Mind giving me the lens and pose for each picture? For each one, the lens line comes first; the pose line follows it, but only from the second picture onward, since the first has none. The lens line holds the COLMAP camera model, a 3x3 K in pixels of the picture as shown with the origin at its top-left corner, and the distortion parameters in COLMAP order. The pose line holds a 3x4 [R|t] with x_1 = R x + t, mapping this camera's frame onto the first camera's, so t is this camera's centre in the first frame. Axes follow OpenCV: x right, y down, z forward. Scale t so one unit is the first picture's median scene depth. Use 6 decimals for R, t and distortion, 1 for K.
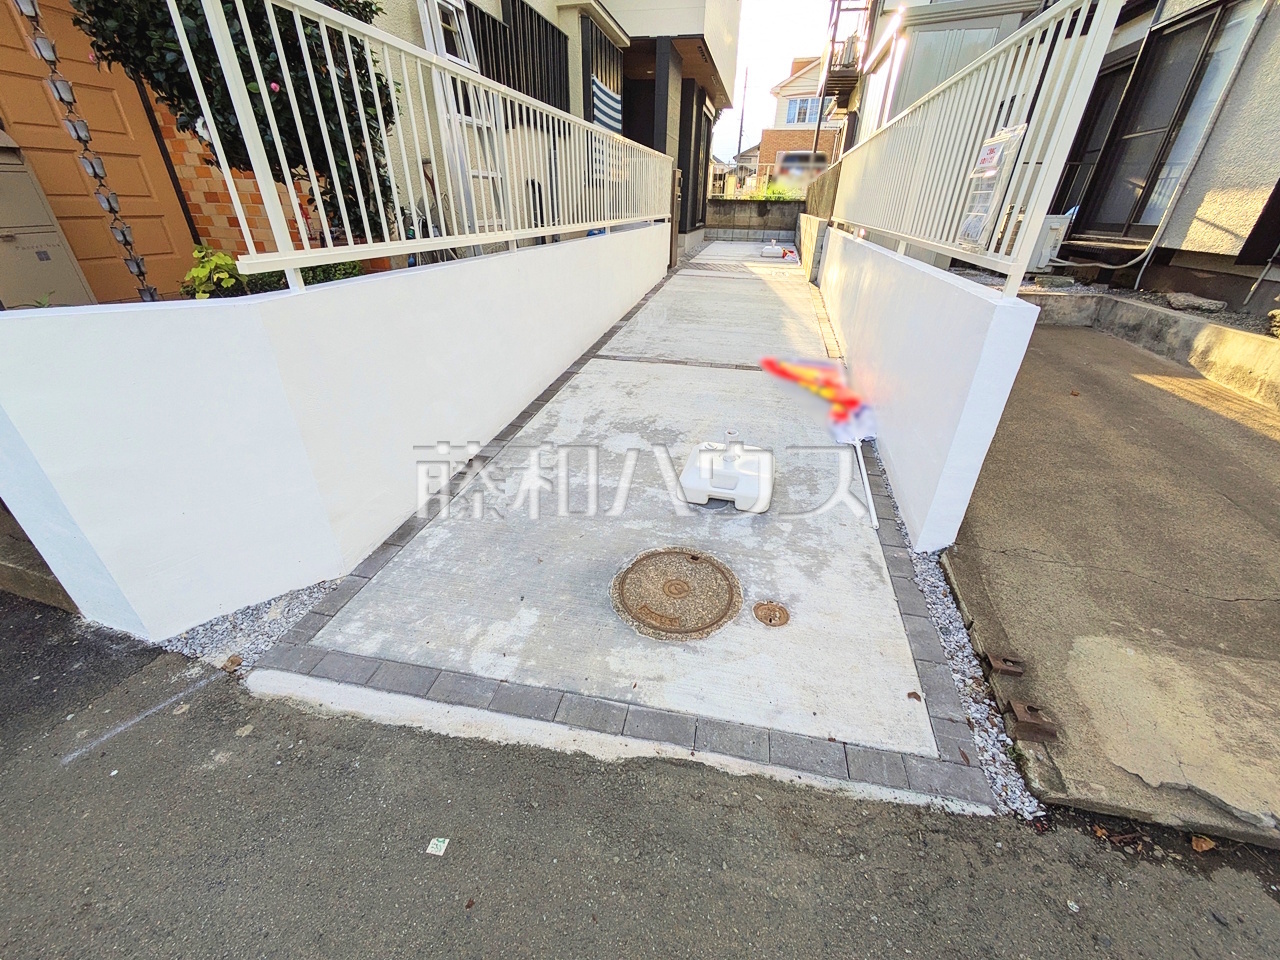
lens RADIAL K [[504.3, 0, 642.8], [0, 504.3, 479.9], [0, 0, 1]] dist [0.001626, 0.000787]
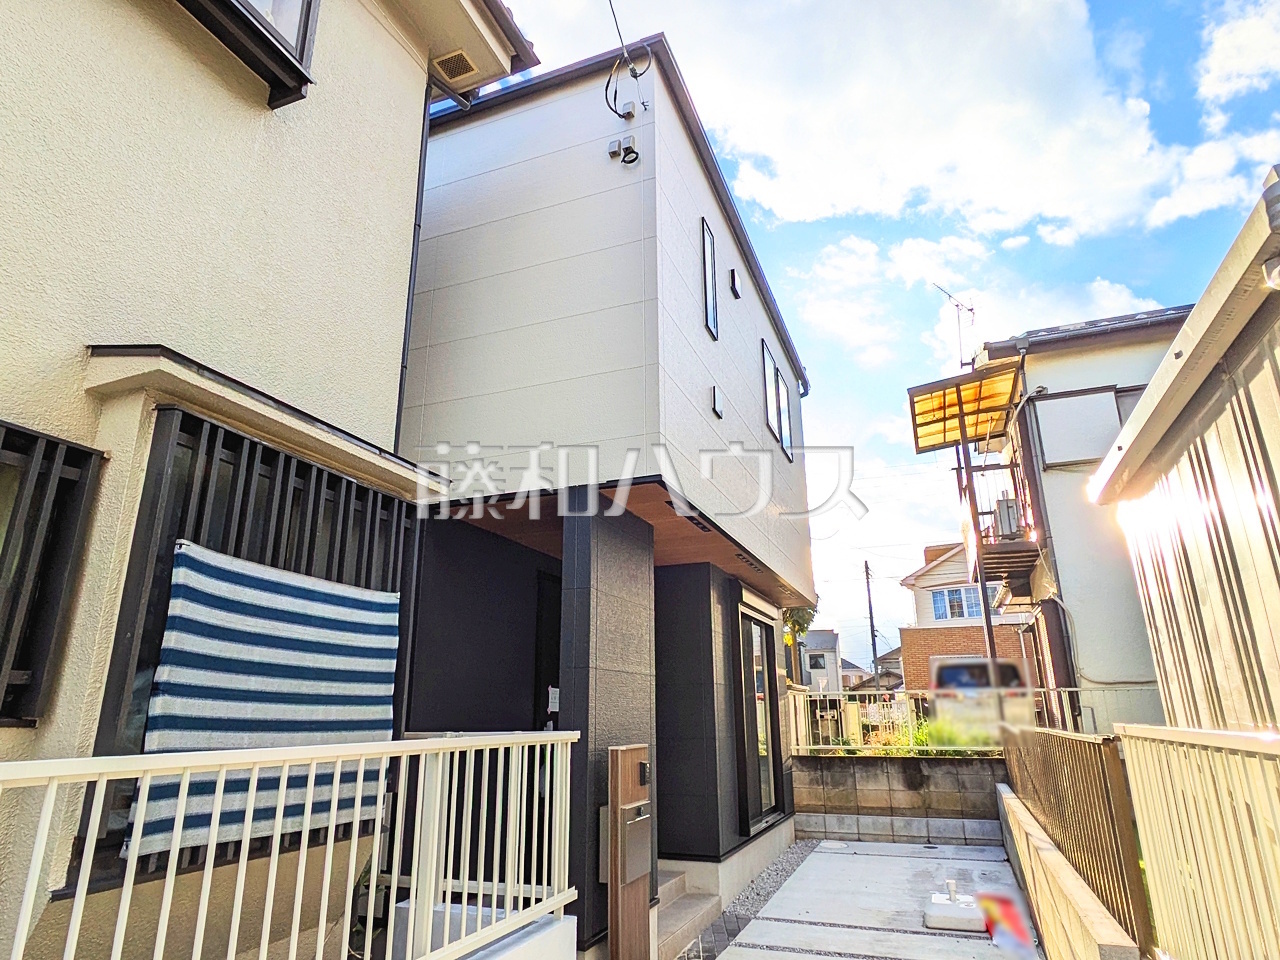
lens RADIAL K [[753.7, 0, 634.4], [0, 753.7, 485.4], [0, 0, 1]] dist [0.001071, 0.000117]
pose [[0.987212, -0.072222, -0.142115, 0.256065], [-0.052058, 0.696559, -0.715609, -0.530626], [0.150674, 0.713855, 0.683892, 0.728361]]
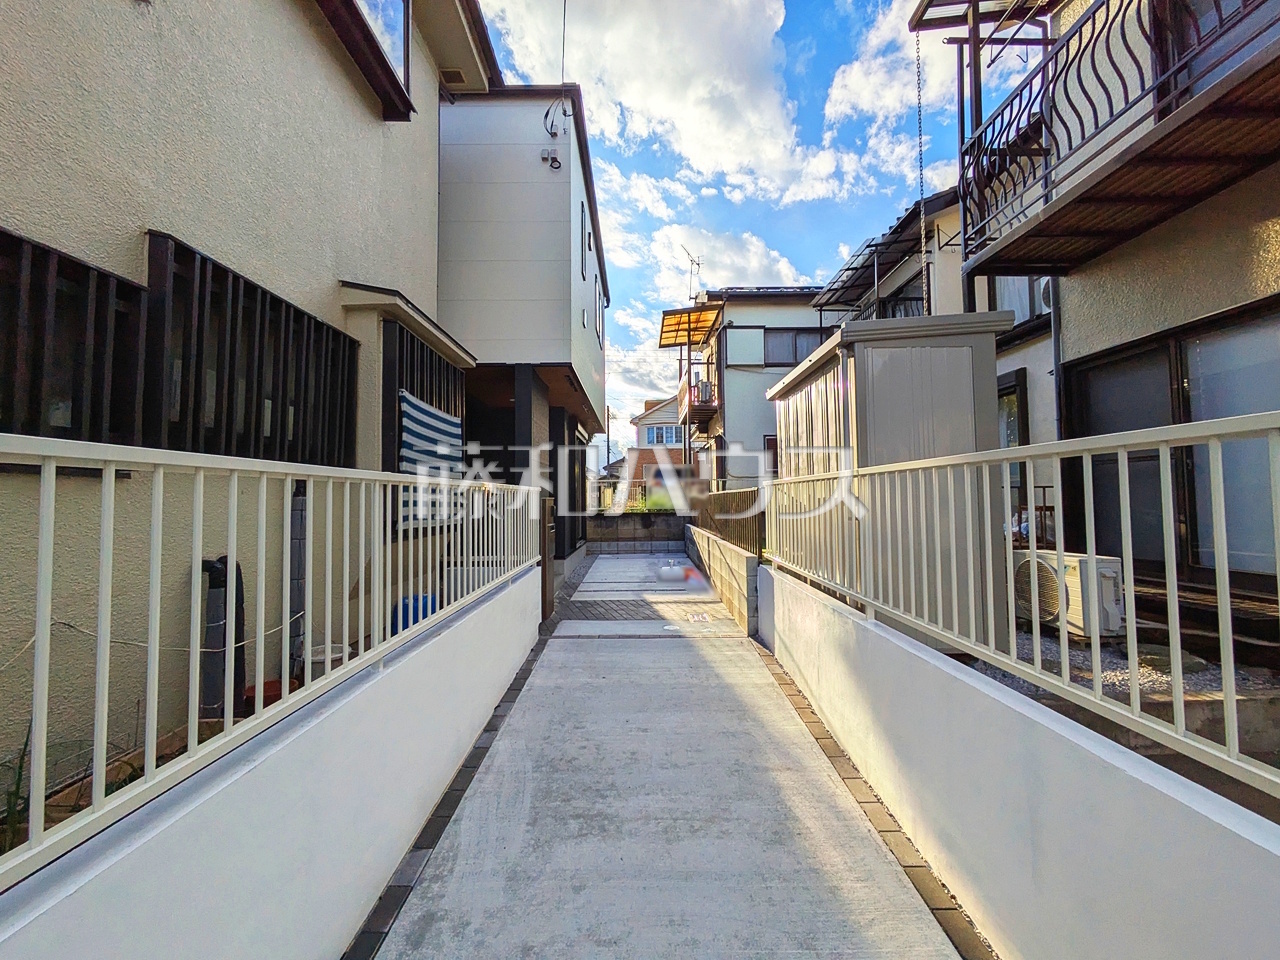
lens RADIAL K [[504.3, 0, 642.8], [0, 504.3, 479.9], [0, 0, 1]] dist [0.001626, 0.000787]
pose [[0.973239, -0.020215, 0.228905, 0.051507], [0.135459, 0.855124, -0.500414, -0.359893], [-0.185626, 0.518030, 0.834978, 0.490506]]
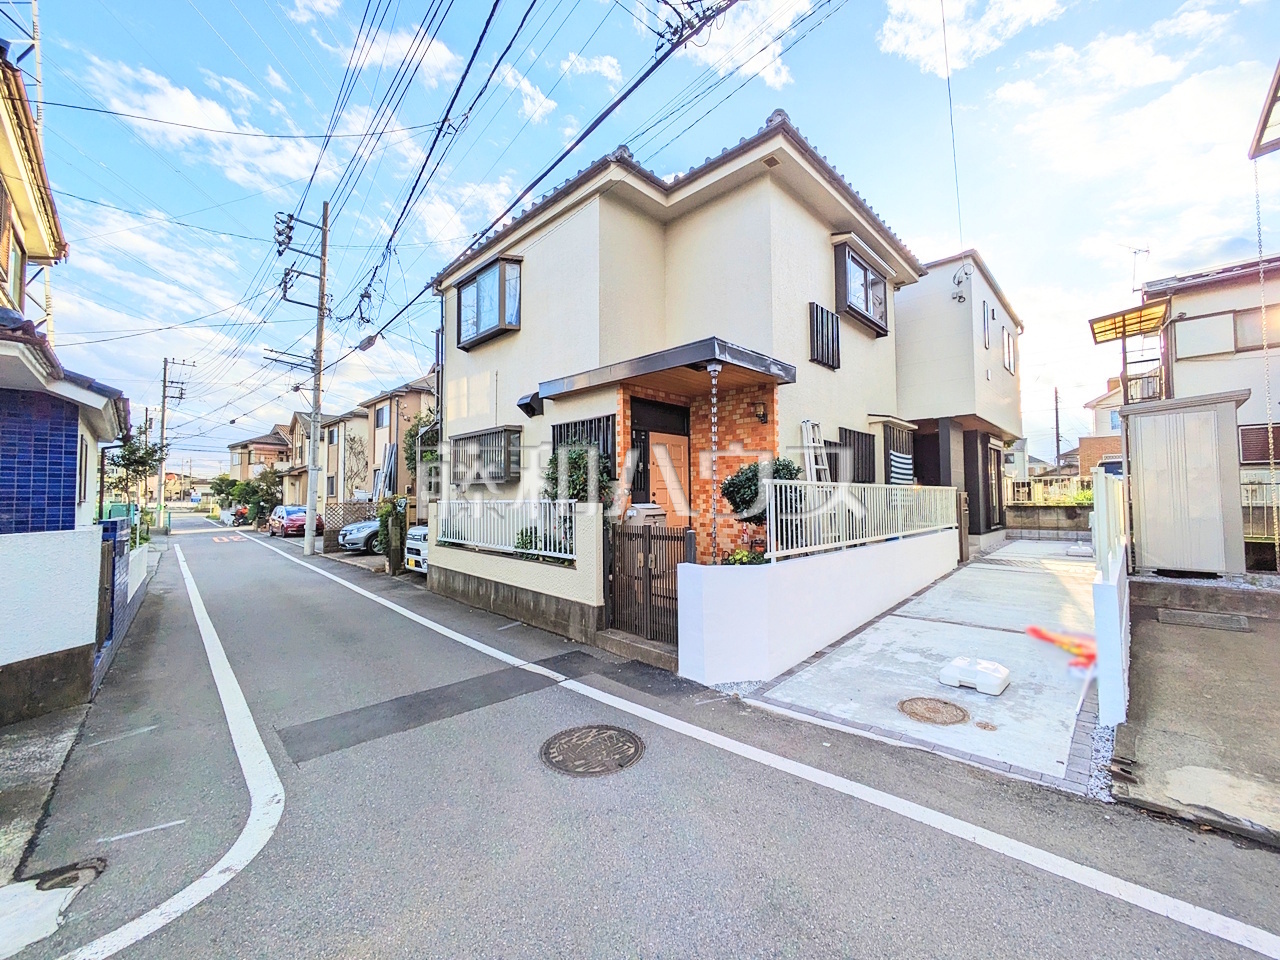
lens RADIAL K [[504.3, 0, 642.8], [0, 504.3, 479.9], [0, 0, 1]] dist [0.001626, 0.000787]
pose [[0.853838, -0.045489, -0.518547, 0.062029], [-0.230512, 0.860132, -0.455014, 0.228057], [0.466717, 0.508040, 0.723927, -0.550787]]
